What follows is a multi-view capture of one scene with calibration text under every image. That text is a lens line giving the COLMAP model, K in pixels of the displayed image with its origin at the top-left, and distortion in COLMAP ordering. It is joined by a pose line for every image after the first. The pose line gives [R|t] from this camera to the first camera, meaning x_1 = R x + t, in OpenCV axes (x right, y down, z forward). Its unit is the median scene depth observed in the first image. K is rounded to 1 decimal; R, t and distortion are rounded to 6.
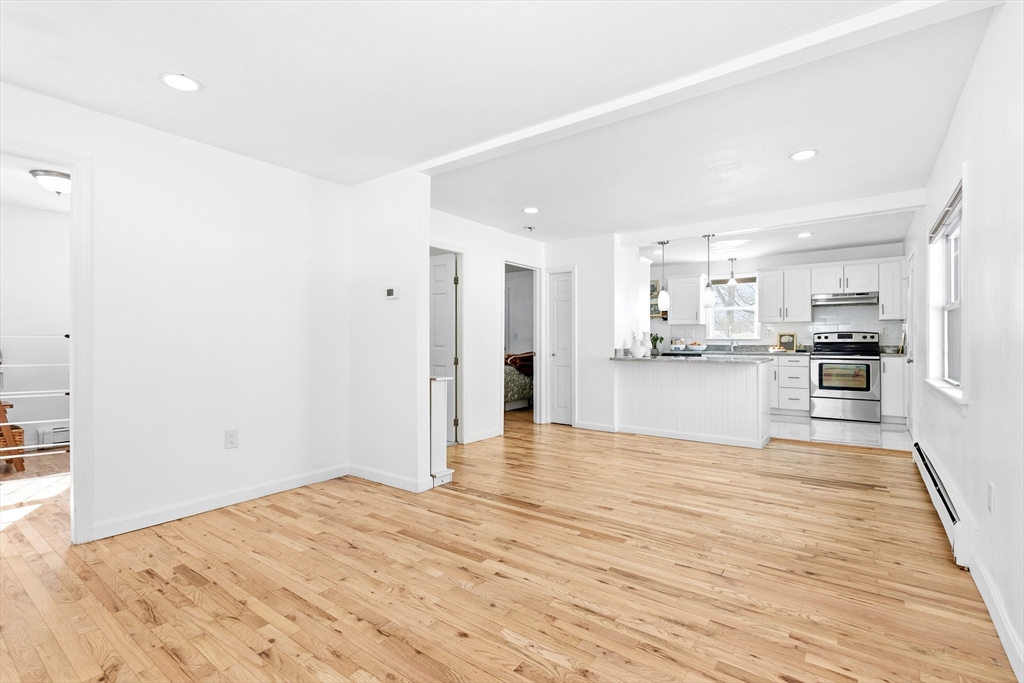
lens RADIAL K [[479.3, 0, 504.9], [0, 479.3, 342.6], [0, 0, 1]] dist [0.001071, -0.000259]
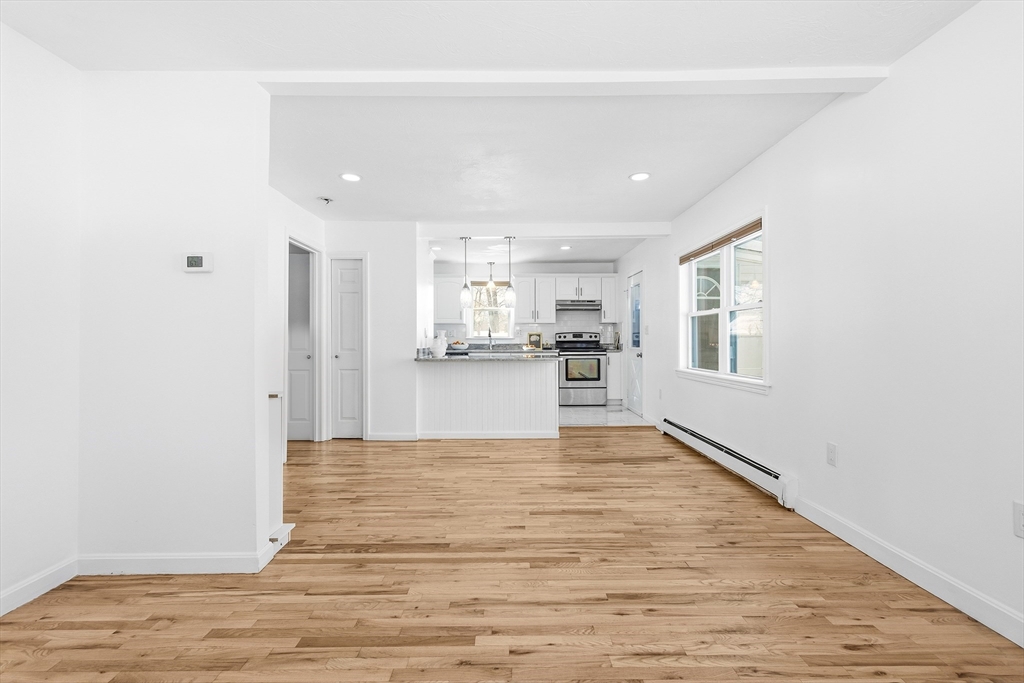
lens RADIAL K [[484.4, 0, 511.0], [0, 484.4, 333.3], [0, 0, 1]] dist [0.002982, -0.000367]
pose [[0.792684, 0.007394, 0.609587, -0.299084], [0.004233, 0.999836, -0.017631, 0.001838], [-0.609617, 0.016556, 0.792523, 0.249828]]
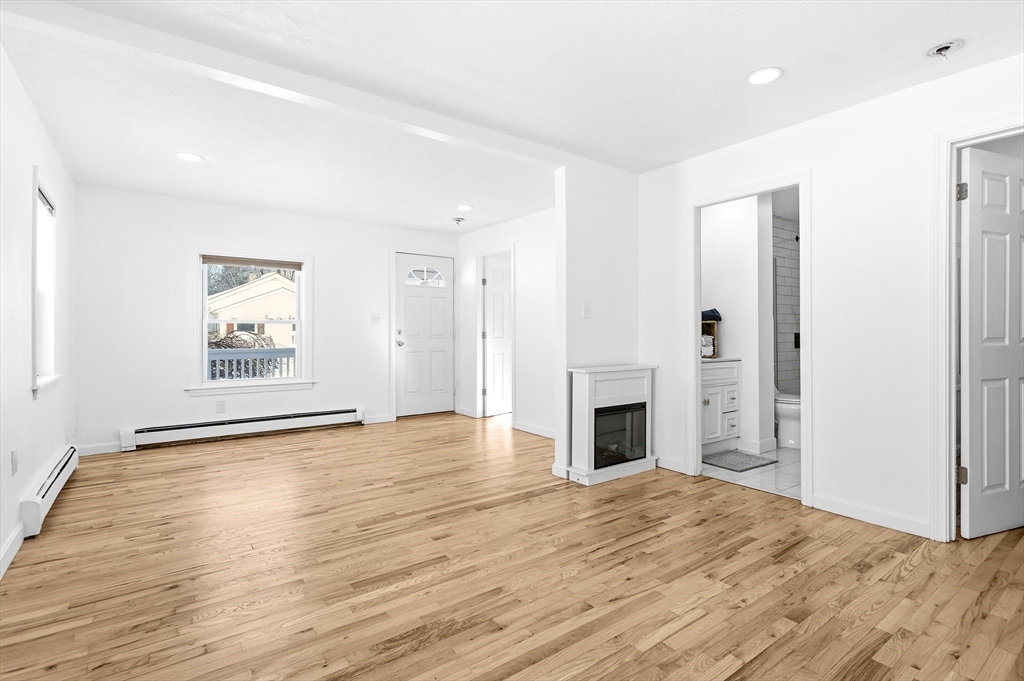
lens RADIAL K [[484.4, 0, 511.0], [0, 484.4, 332.3], [0, 0, 1]] dist [0.002982, -0.000367]
pose [[-0.284605, 0.000870, -0.958645, 0.825532], [-0.001487, 0.999998, 0.001349, 0.000425], [0.958644, 0.001810, -0.284603, 1.158687]]
